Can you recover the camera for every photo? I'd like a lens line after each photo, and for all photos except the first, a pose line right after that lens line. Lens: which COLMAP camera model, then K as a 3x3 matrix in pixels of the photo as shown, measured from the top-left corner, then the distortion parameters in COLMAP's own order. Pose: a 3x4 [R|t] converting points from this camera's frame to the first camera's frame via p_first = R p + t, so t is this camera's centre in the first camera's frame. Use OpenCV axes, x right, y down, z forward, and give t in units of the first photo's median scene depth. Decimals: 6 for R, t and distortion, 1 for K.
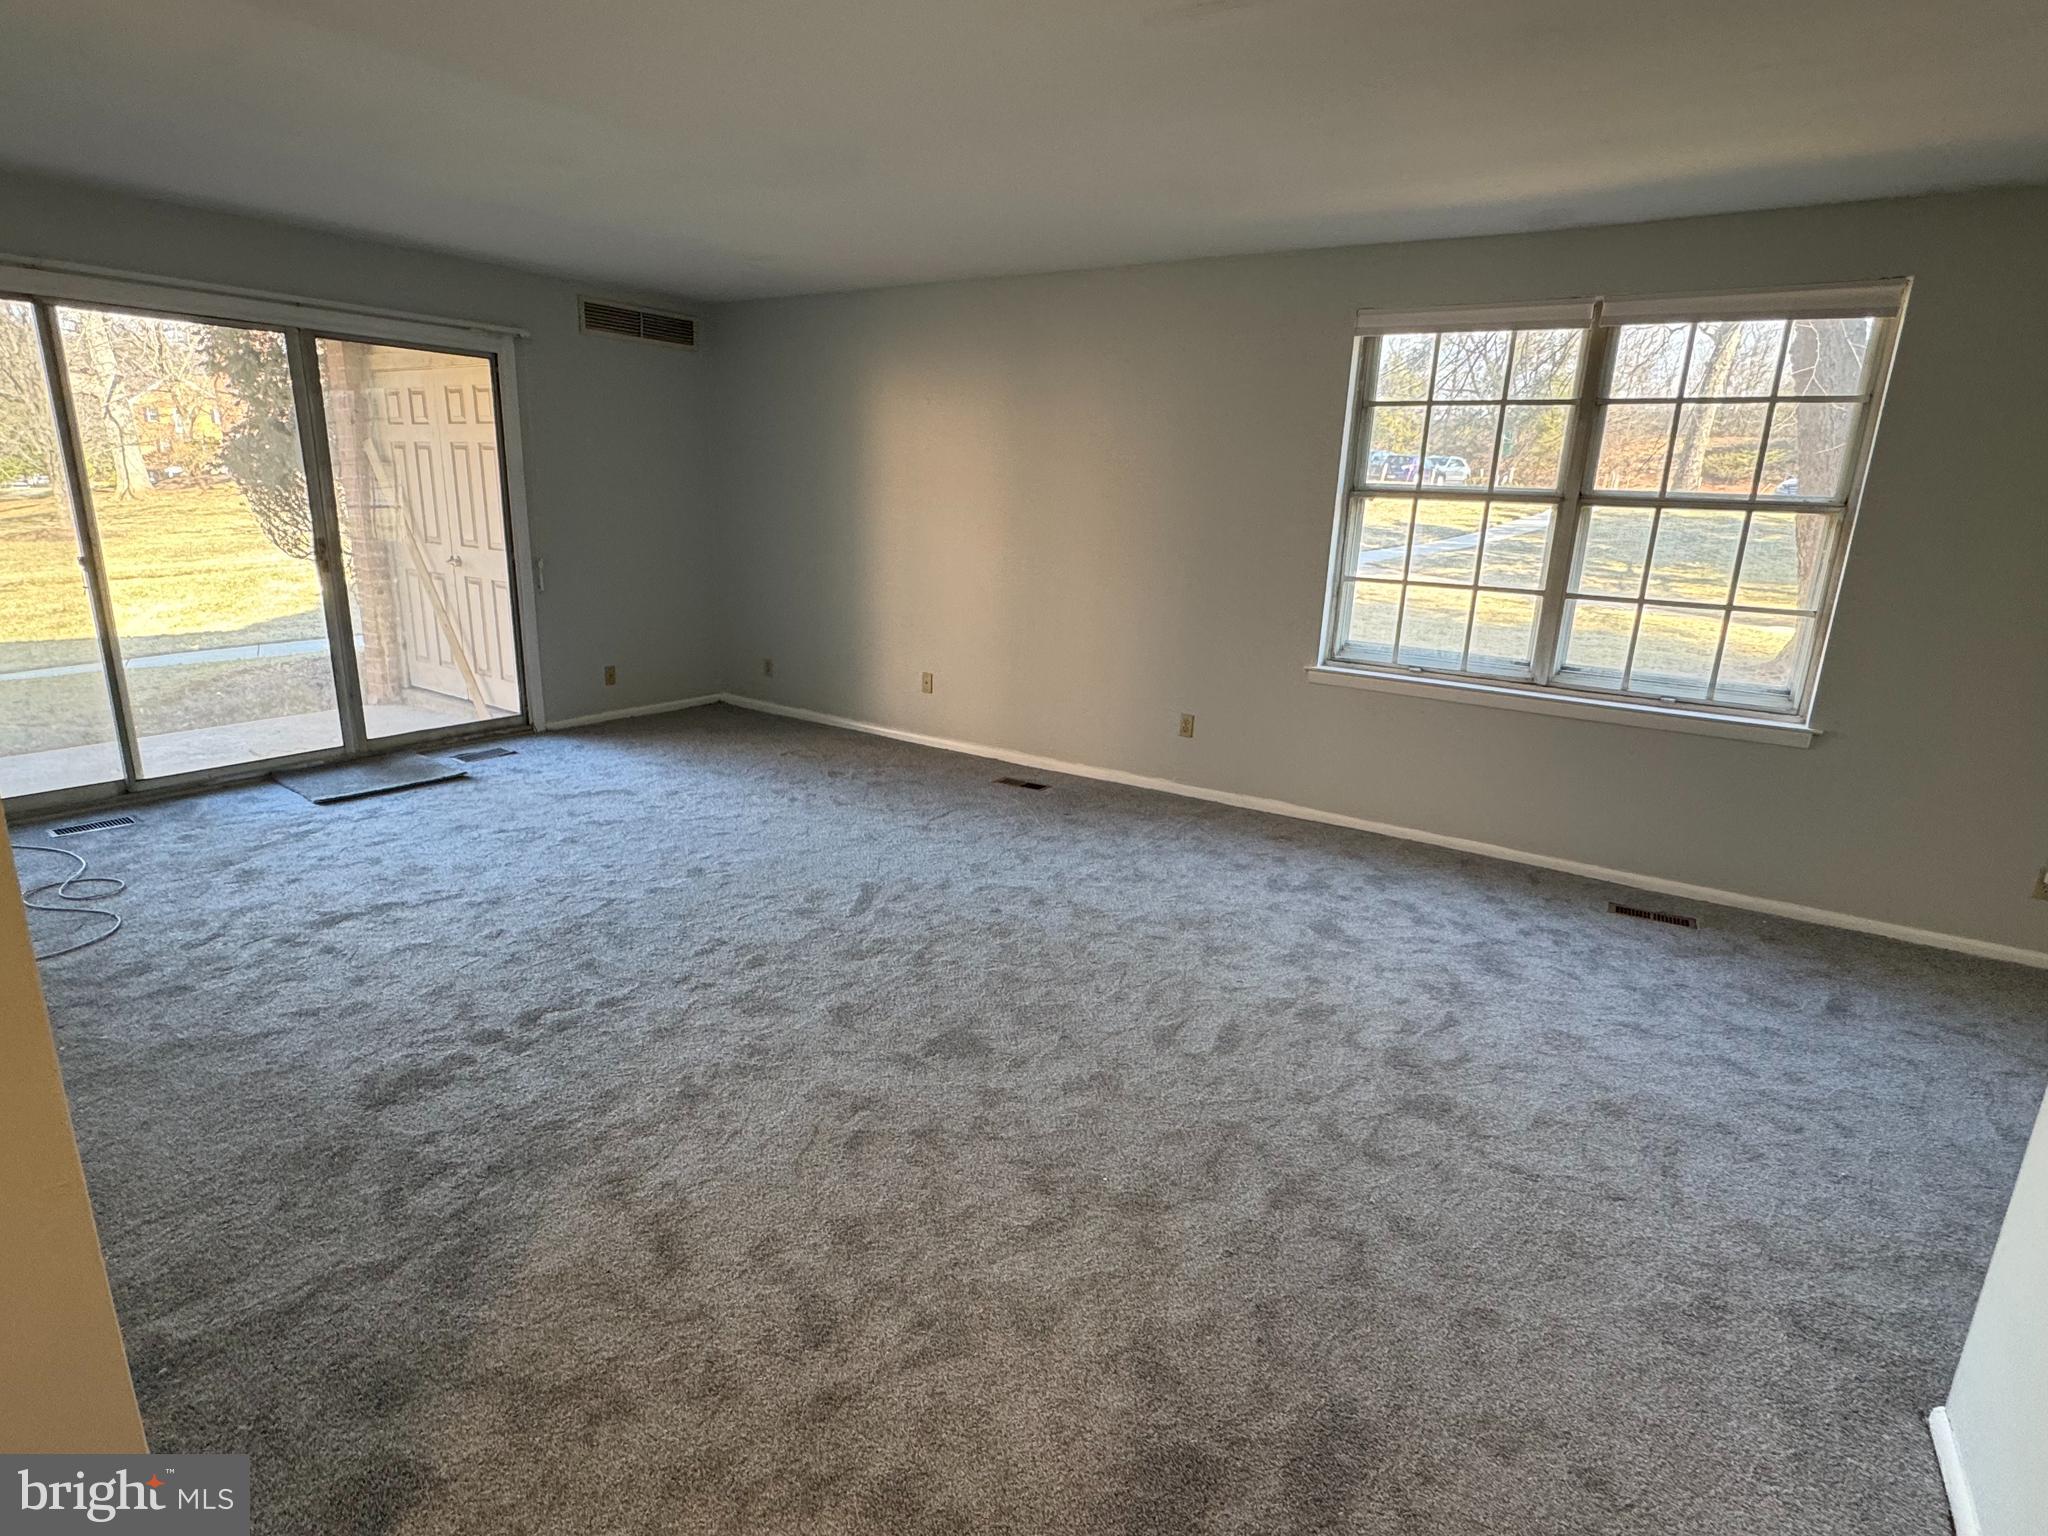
lens RADIAL K [[1061.2, 0, 1025.2], [0, 1061.2, 775.9], [0, 0, 1]] dist [0.004566, -0.000625]
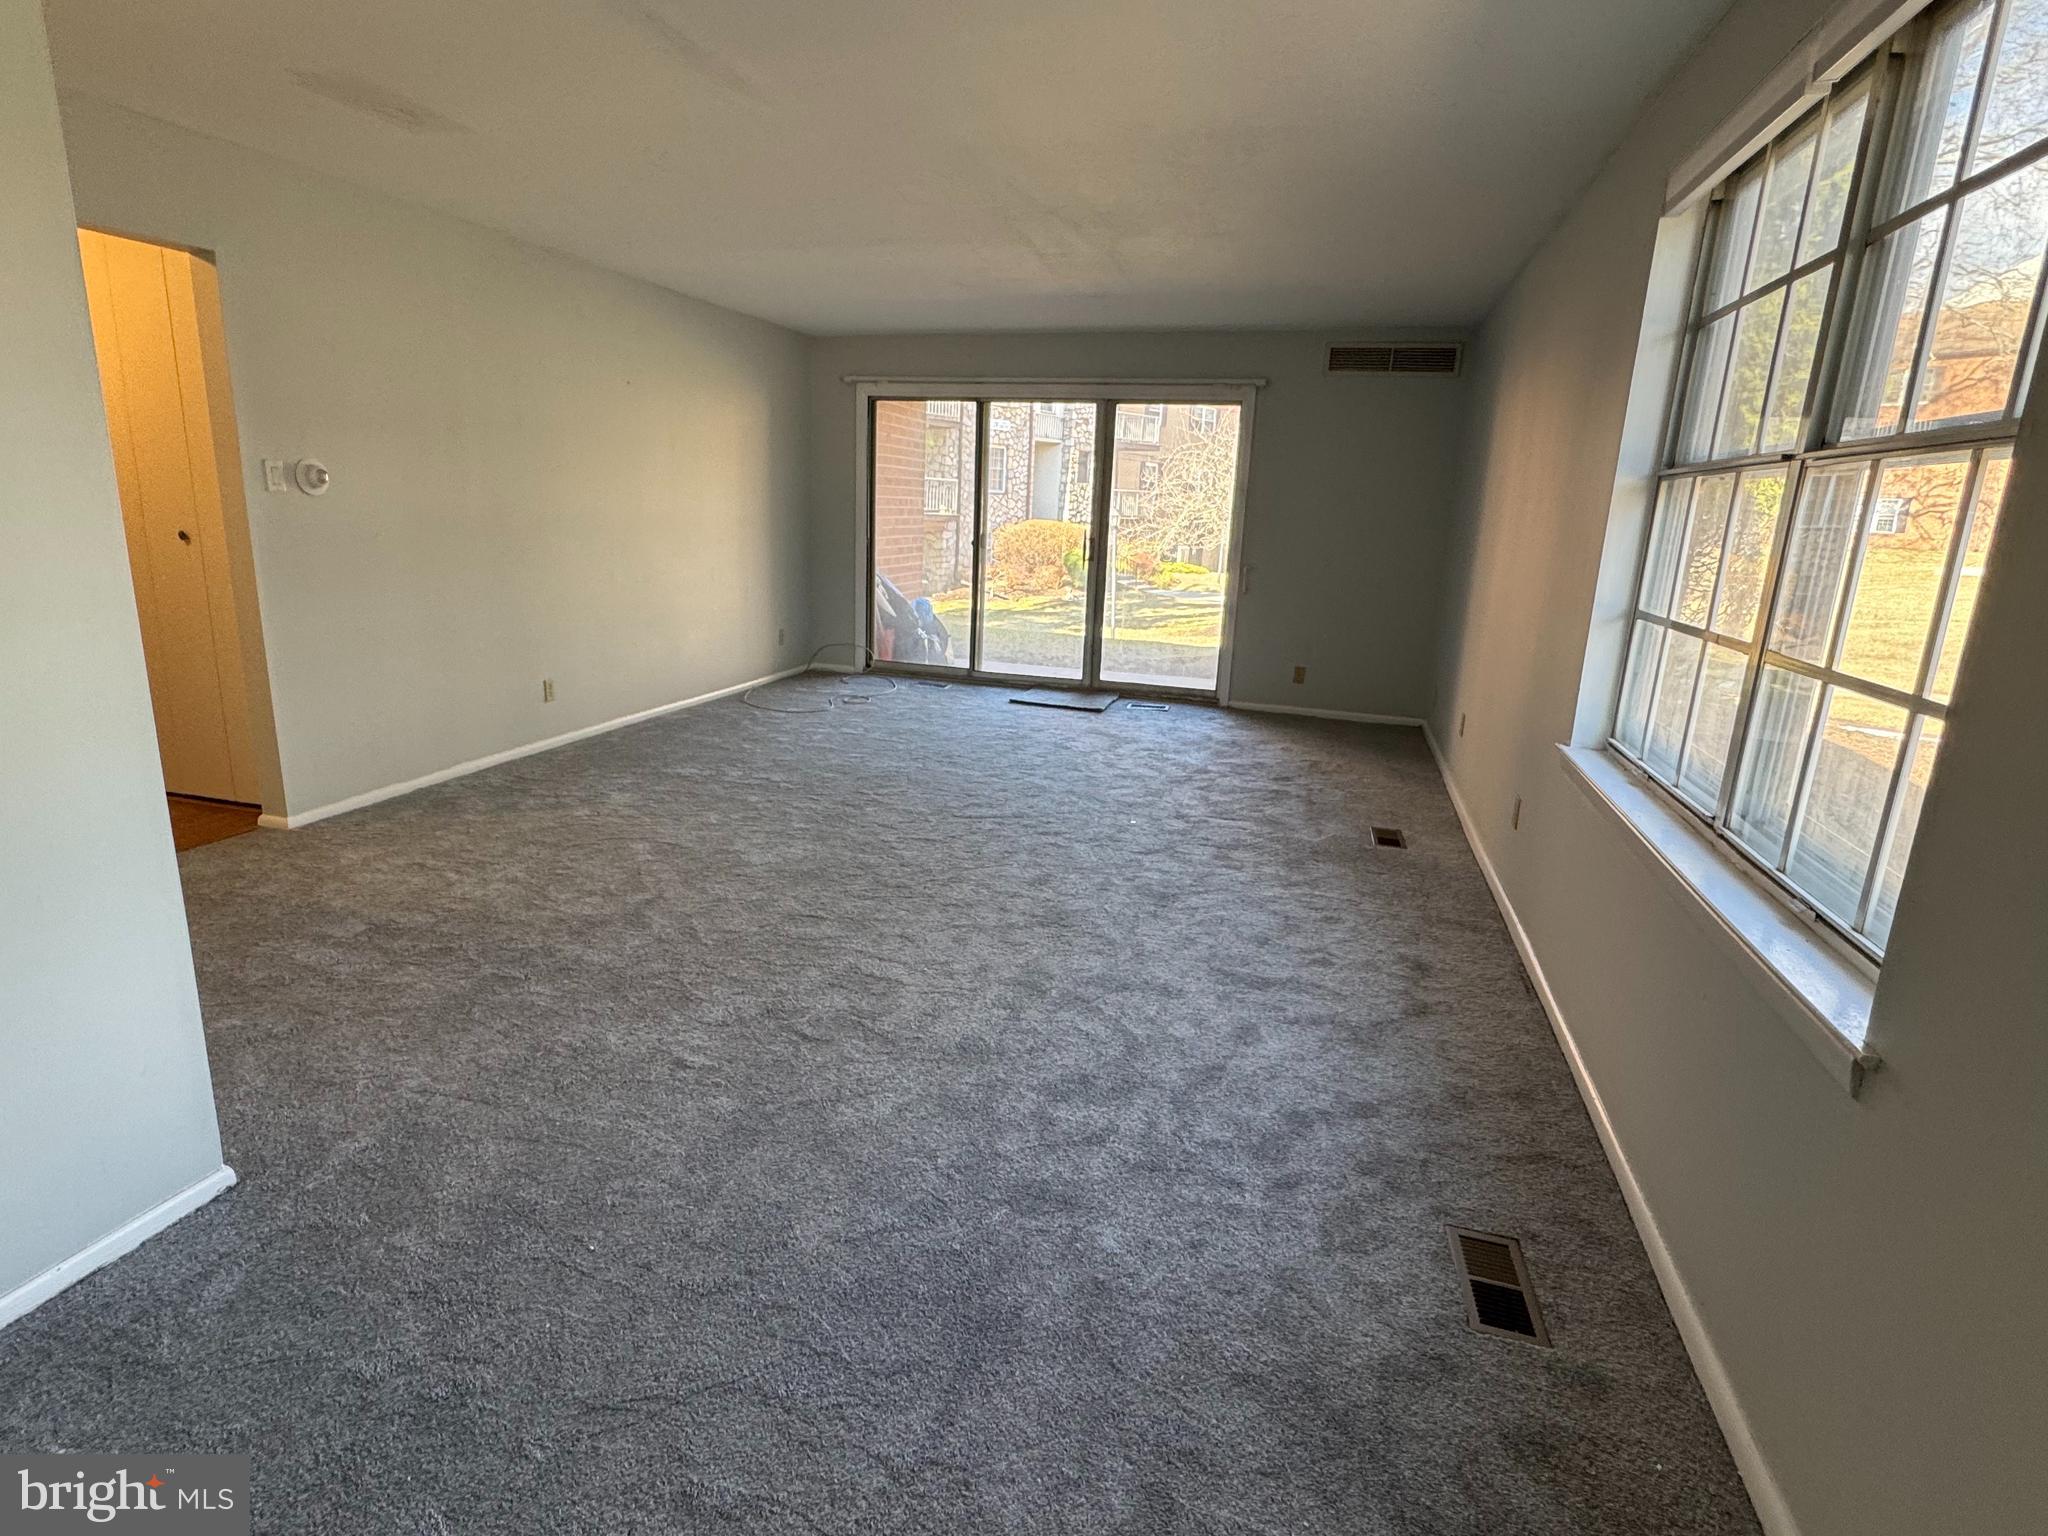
lens RADIAL K [[1061.2, 0, 1023.1], [0, 1061.2, 766.7], [0, 0, 1]] dist [0.004566, -0.000625]
pose [[0.297833, 0.208056, -0.931669, 0.817875], [-0.283666, 0.951166, 0.121729, -0.078668], [0.911498, 0.228028, 0.342307, 0.517750]]
